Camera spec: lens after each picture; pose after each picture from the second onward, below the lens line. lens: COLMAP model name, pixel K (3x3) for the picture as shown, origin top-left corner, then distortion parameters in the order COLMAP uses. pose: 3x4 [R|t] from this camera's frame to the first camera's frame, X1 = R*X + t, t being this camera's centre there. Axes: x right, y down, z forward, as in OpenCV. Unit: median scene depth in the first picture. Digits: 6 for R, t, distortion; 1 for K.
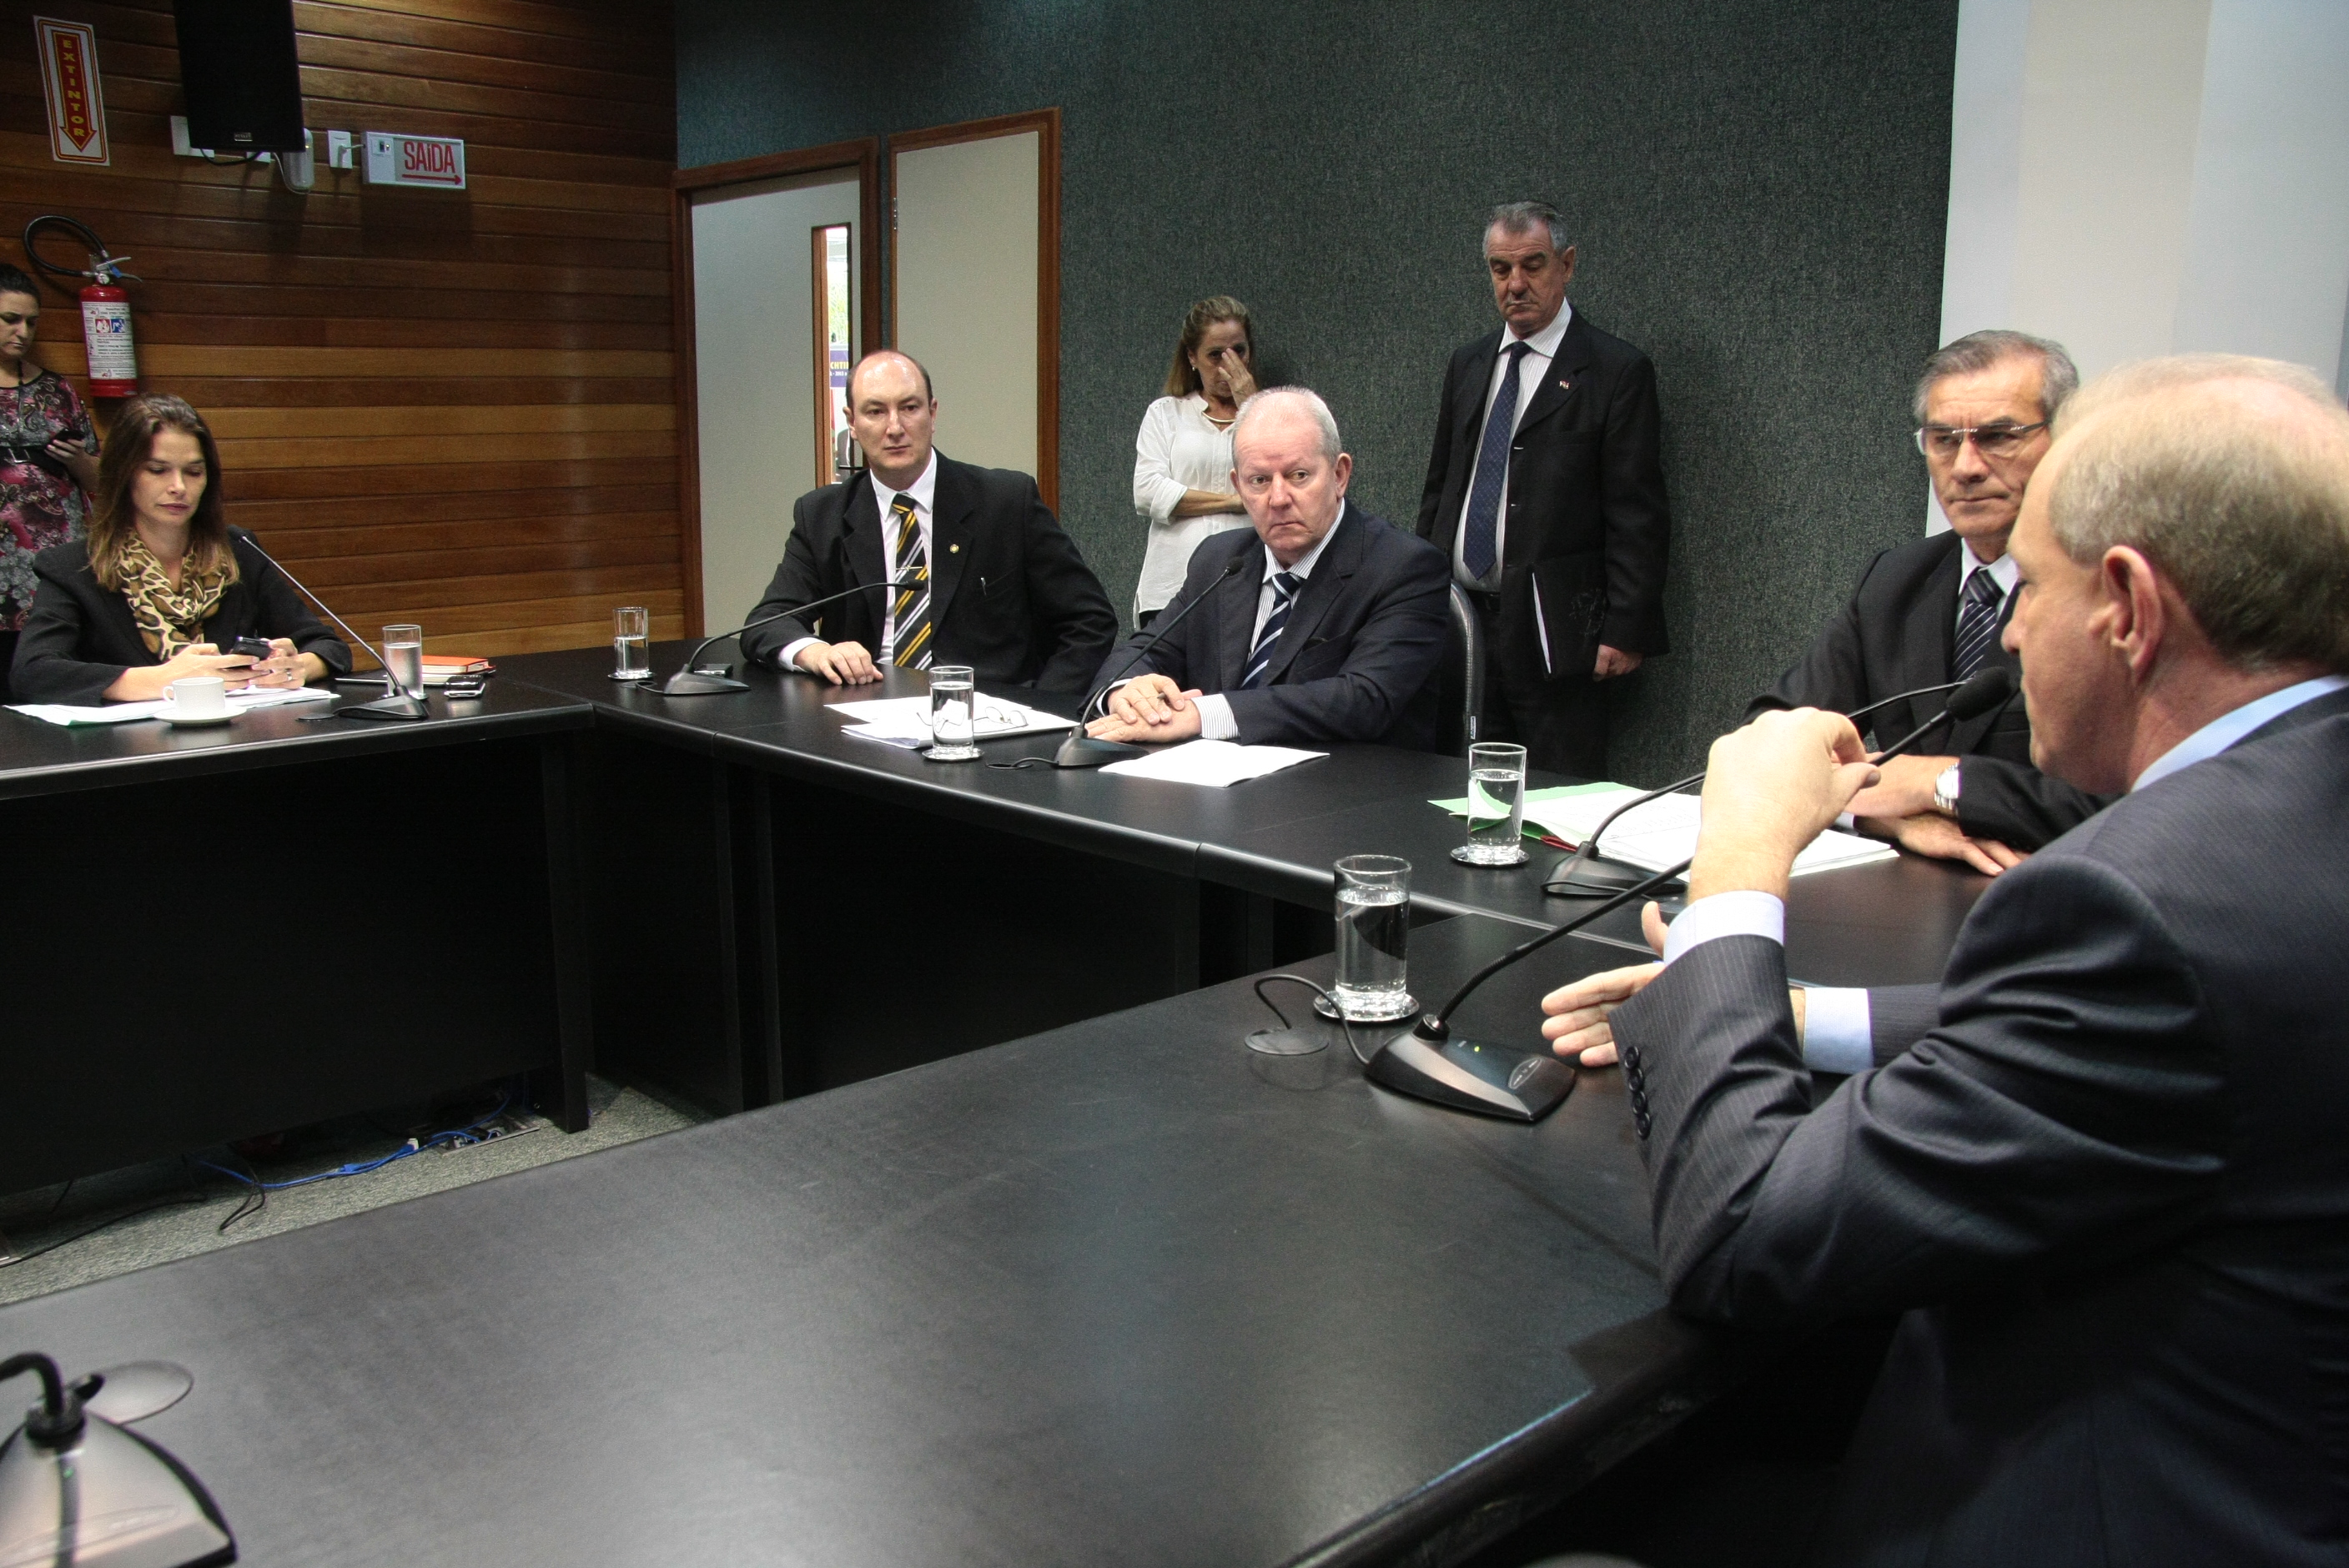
lens RADIAL K [[1940.8, 0, 1174.5], [0, 1940.8, 784.0], [0, 0, 1]] dist [-0.148521, -0.002998]
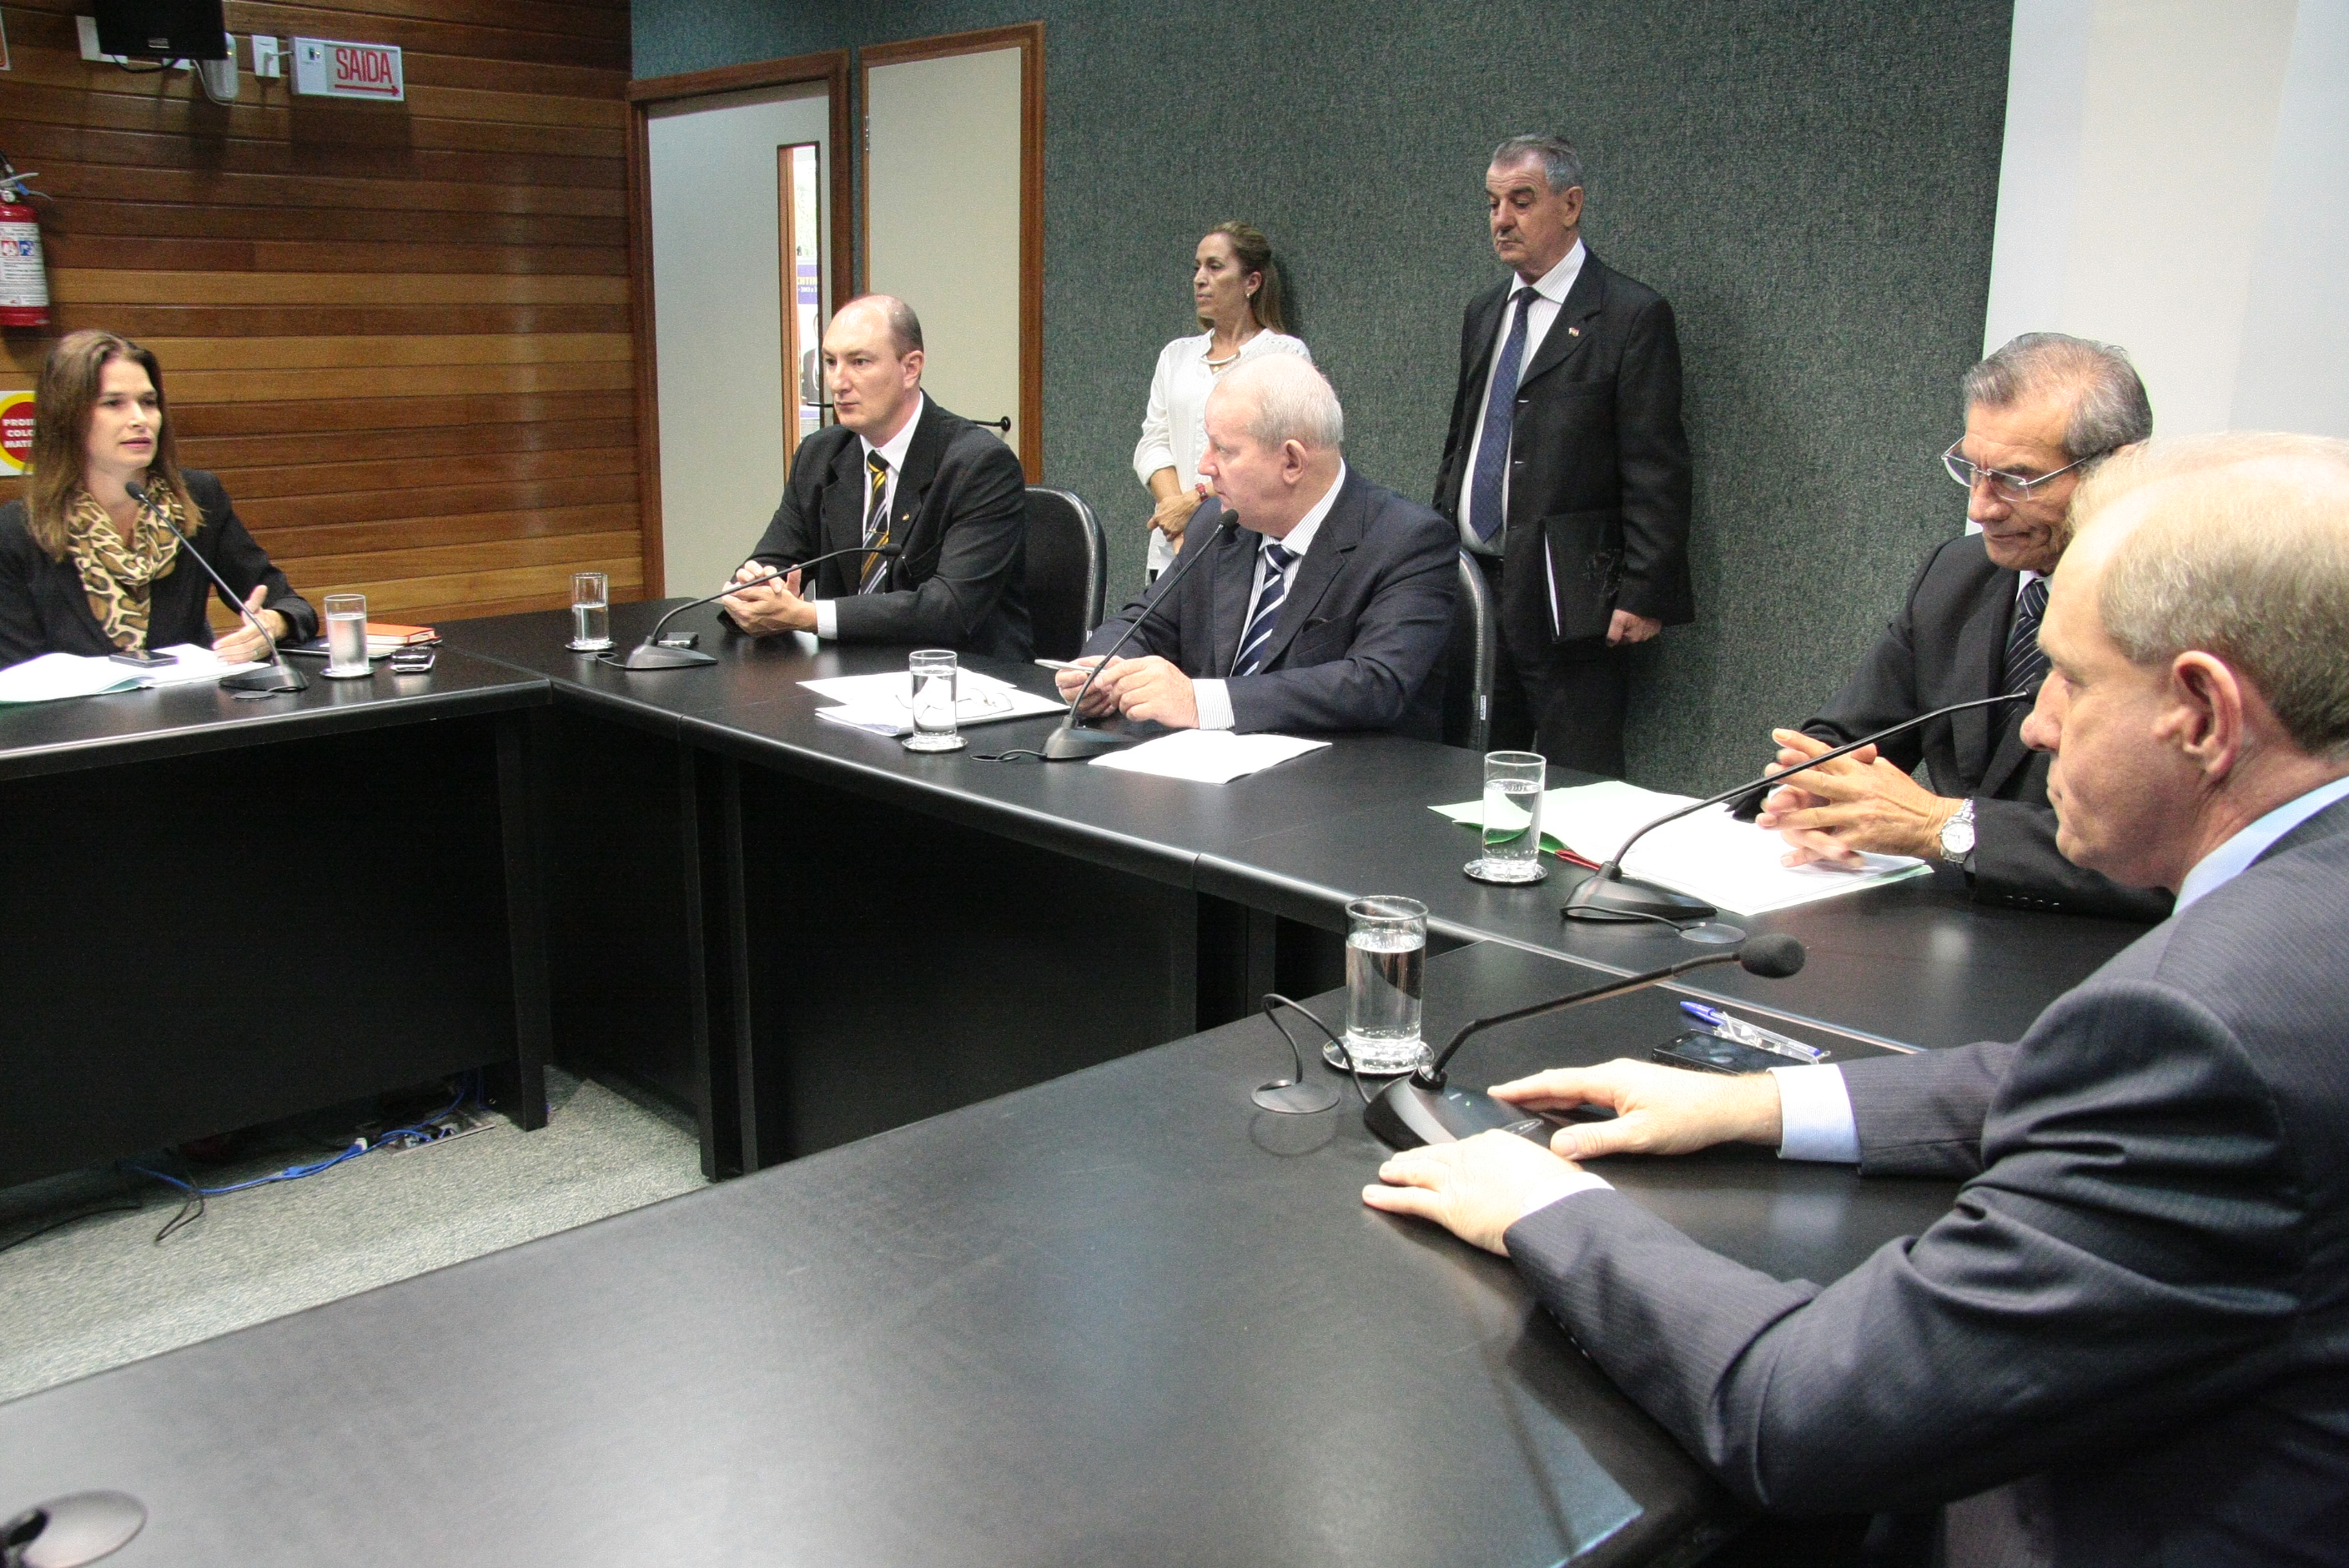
lens RADIAL K [[2046.7, 0, 1152.8], [0, 2046.7, 800.1], [0, 0, 1]] dist [-0.128909, 0.023338]
pose [[0.999986, 0.004934, -0.001885, -0.004456], [-0.004850, 0.999104, 0.042055, -0.022631], [0.002091, -0.042045, 0.999114, 0.002673]]
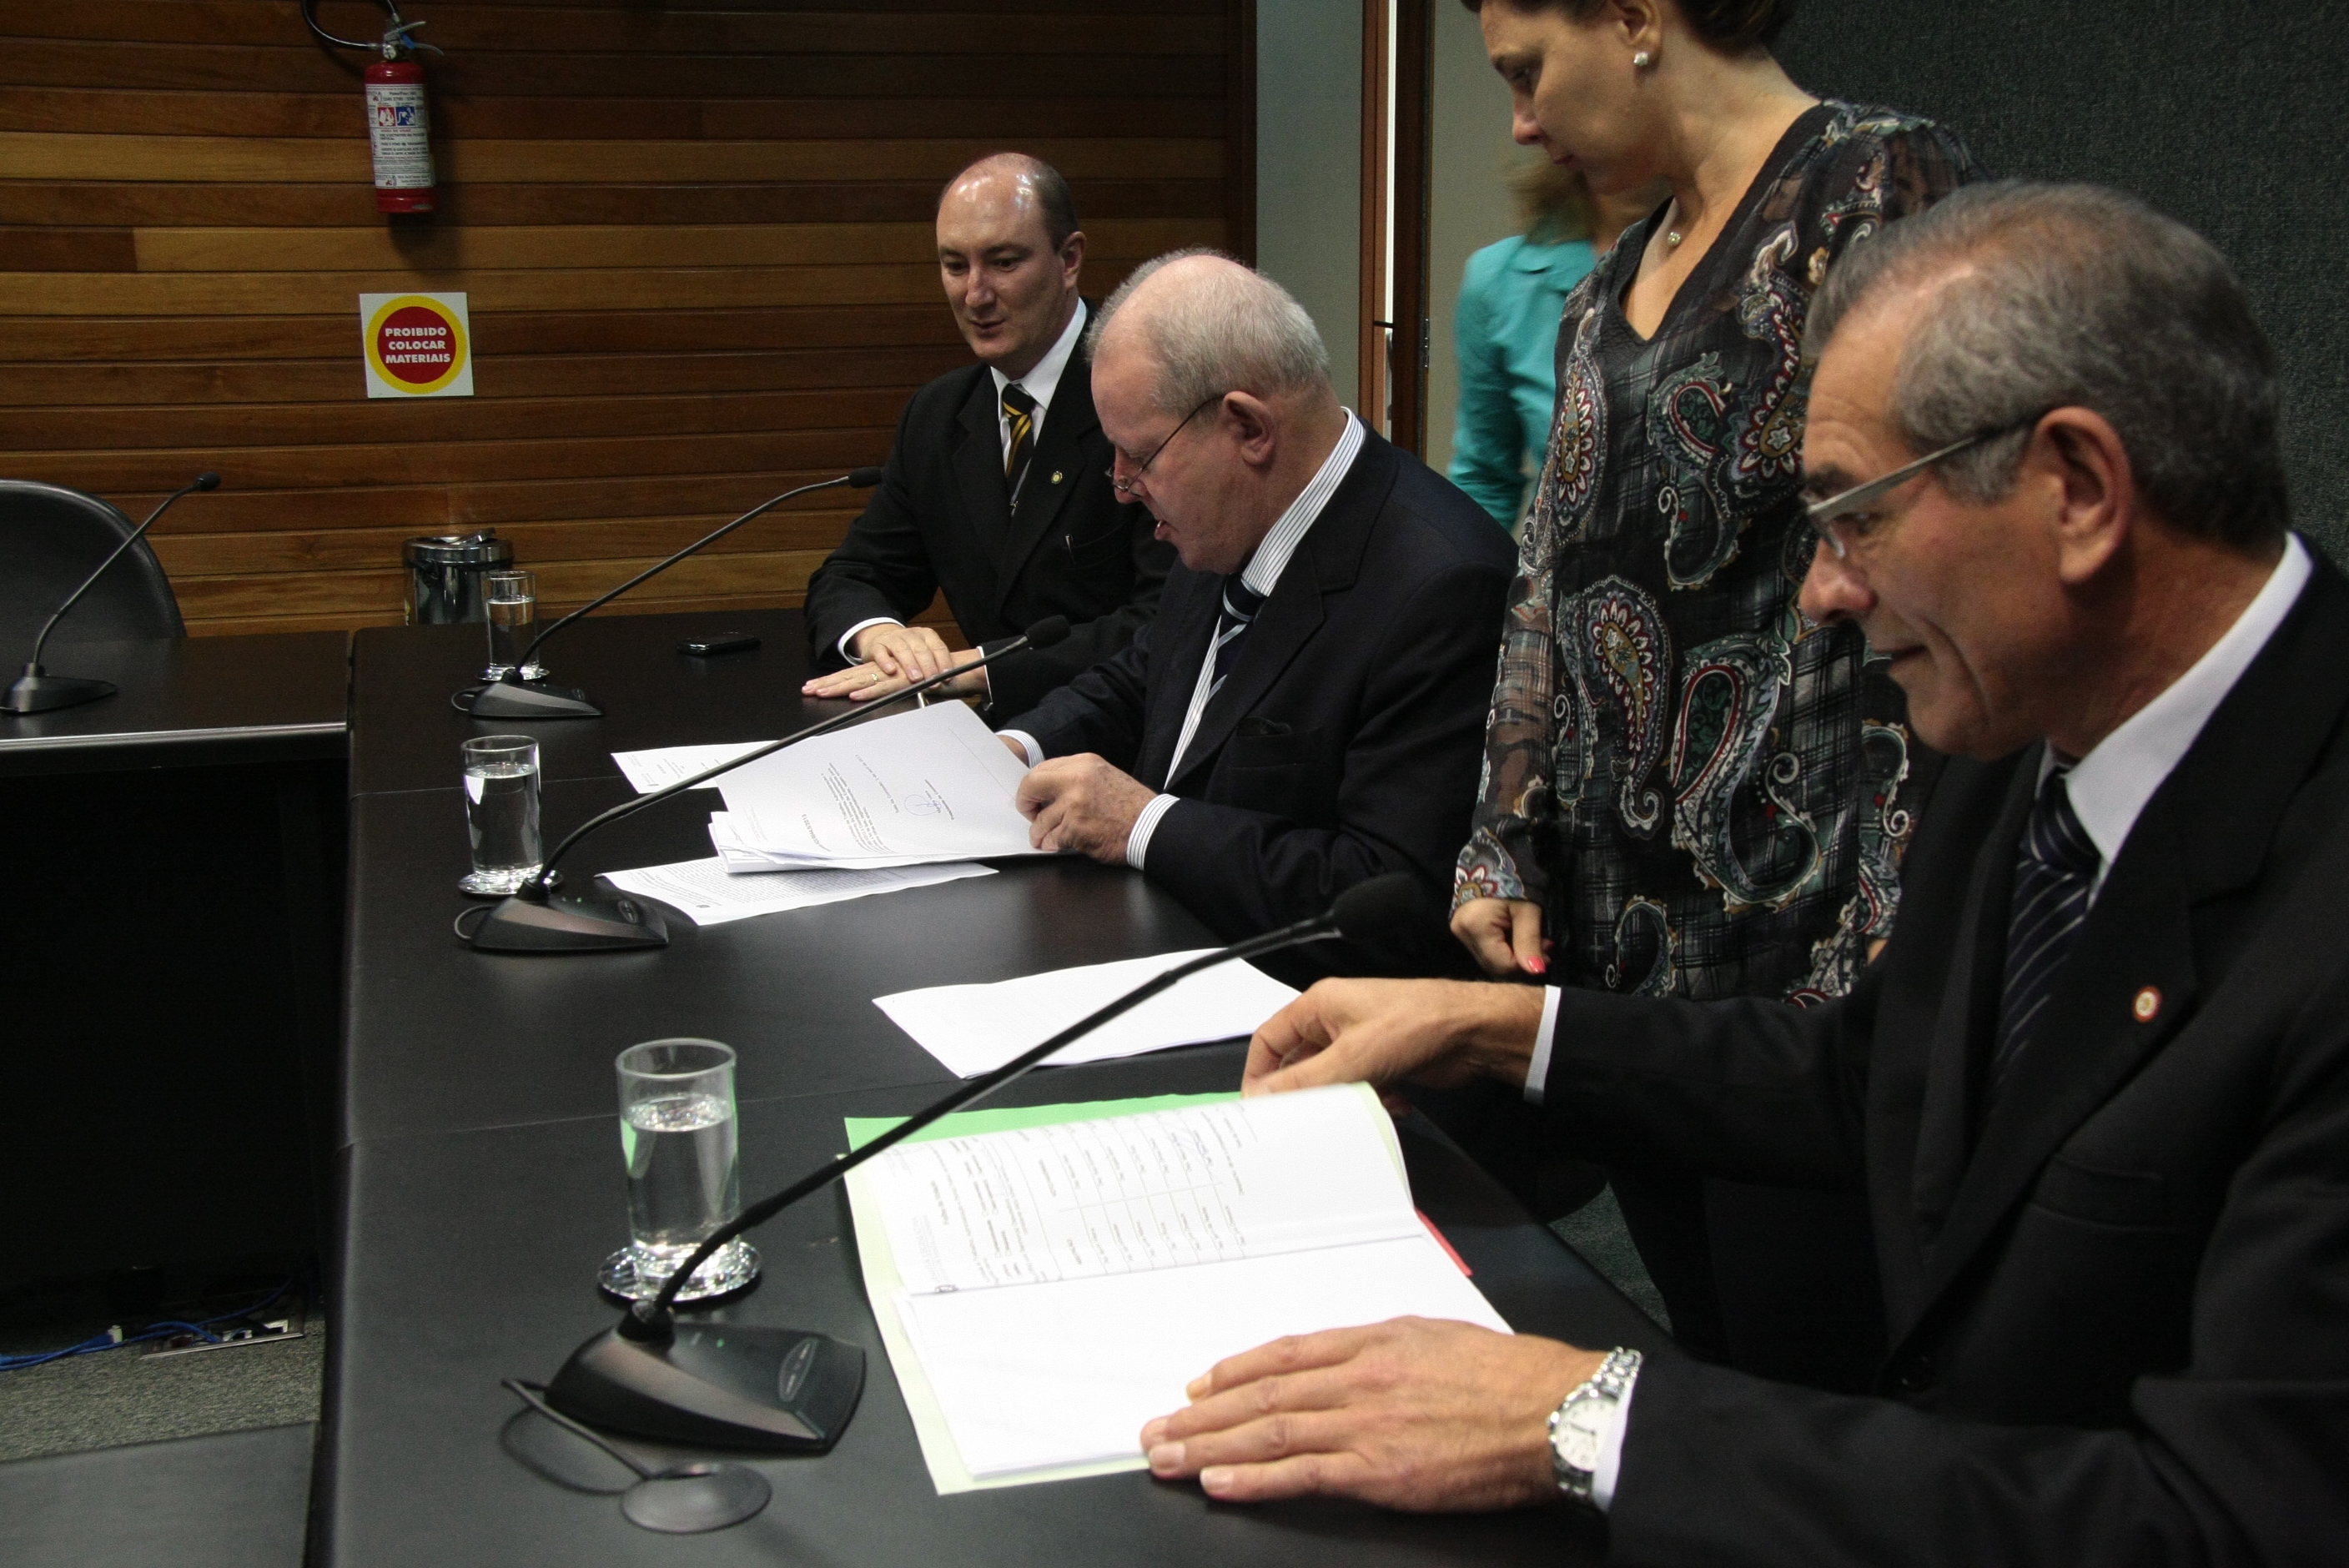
lens RADIAL K [[2703.0, 0, 1174.5], [0, 2703.0, 784.0], [0, 0, 1]] dist [-0.149970, -0.004382]
pose [[0.884130, 0.082434, -0.459912, 0.316779], [-0.072314, 0.996595, 0.039613, -0.067118], [0.461611, -0.001765, 0.887081, 0.280910]]
